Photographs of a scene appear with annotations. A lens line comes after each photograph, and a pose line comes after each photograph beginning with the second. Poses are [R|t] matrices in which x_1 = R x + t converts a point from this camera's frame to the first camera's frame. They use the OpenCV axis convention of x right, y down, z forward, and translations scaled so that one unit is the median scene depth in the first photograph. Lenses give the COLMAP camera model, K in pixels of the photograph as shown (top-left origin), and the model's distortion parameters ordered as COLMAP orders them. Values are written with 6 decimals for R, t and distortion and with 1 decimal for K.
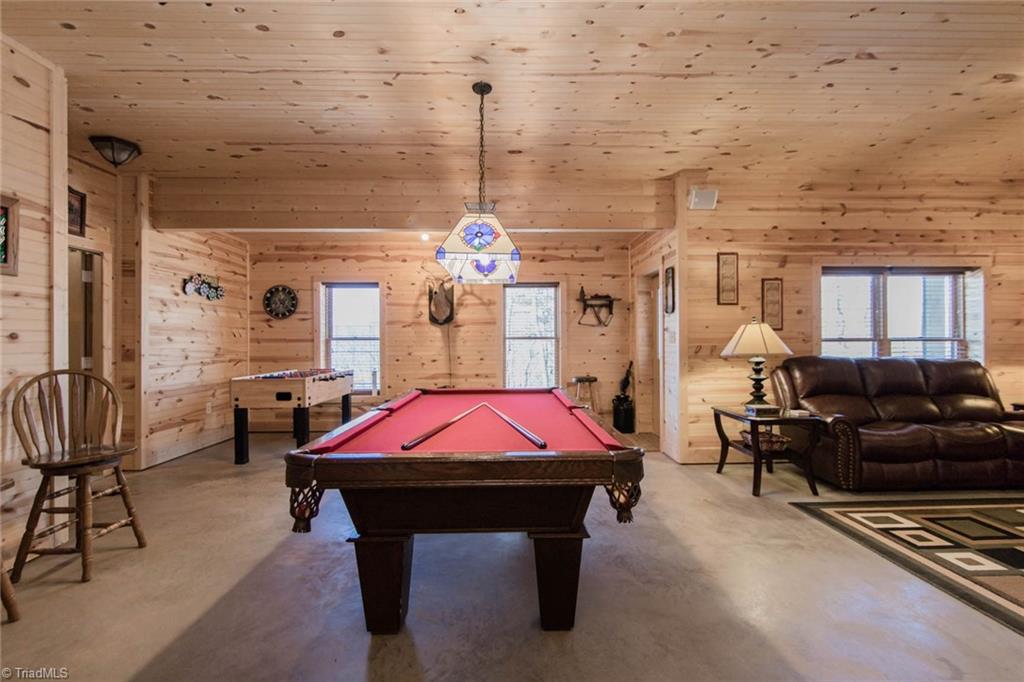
lens RADIAL K [[465.1, 0, 517.0], [0, 465.1, 340.9], [0, 0, 1]] dist [0.001543, -0.002055]
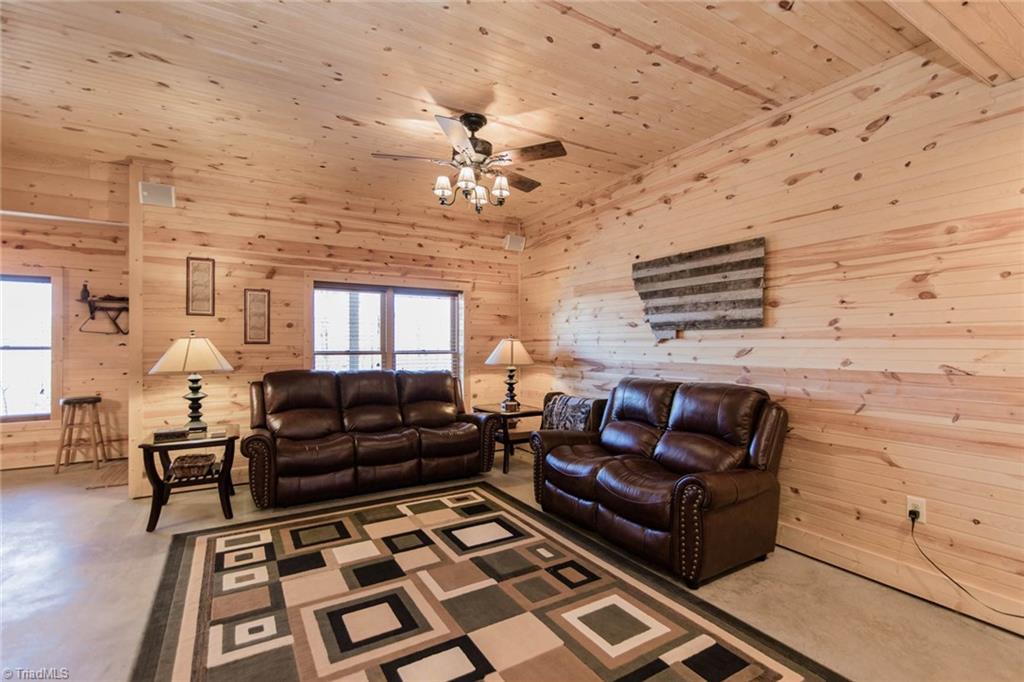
lens RADIAL K [[465.1, 0, 518.6], [0, 465.1, 346.8], [0, 0, 1]] dist [0.001543, -0.002055]
pose [[0.868914, 0.002788, 0.494955, 0.537711], [-0.006186, 0.999967, 0.005227, -0.024279], [-0.494925, -0.007604, 0.868903, -0.099603]]
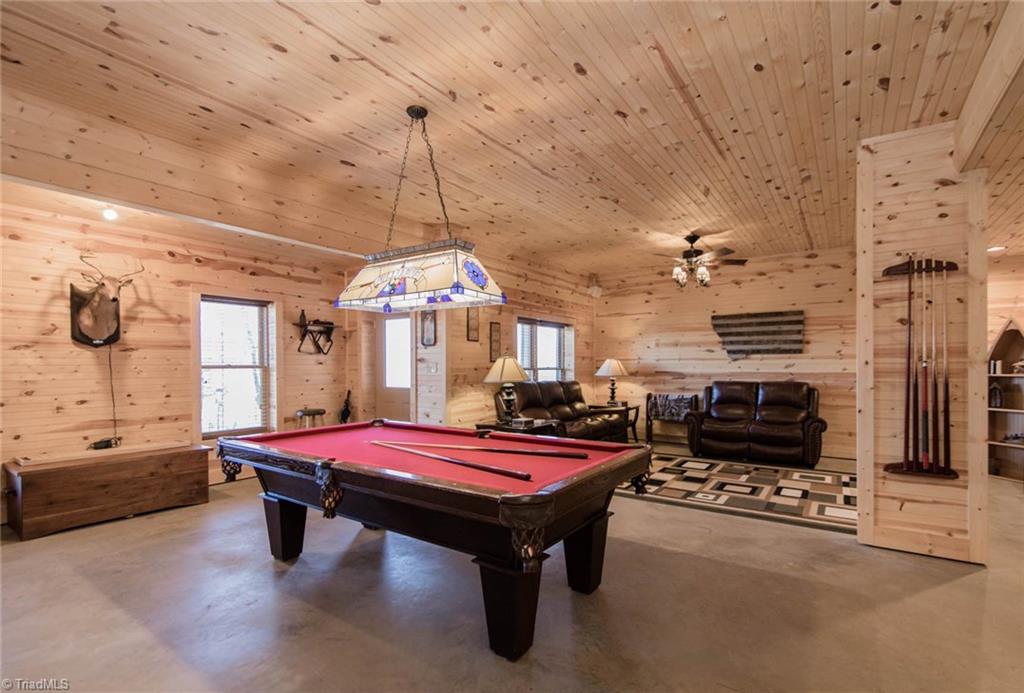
lens RADIAL K [[465.1, 0, 520.3], [0, 465.1, 372.2], [0, 0, 1]] dist [0.001543, -0.002055]
pose [[0.592232, -0.010864, 0.805694, -0.463783], [-0.002573, 0.999879, 0.015373, -0.014050], [-0.805763, -0.011177, 0.592132, 0.164156]]
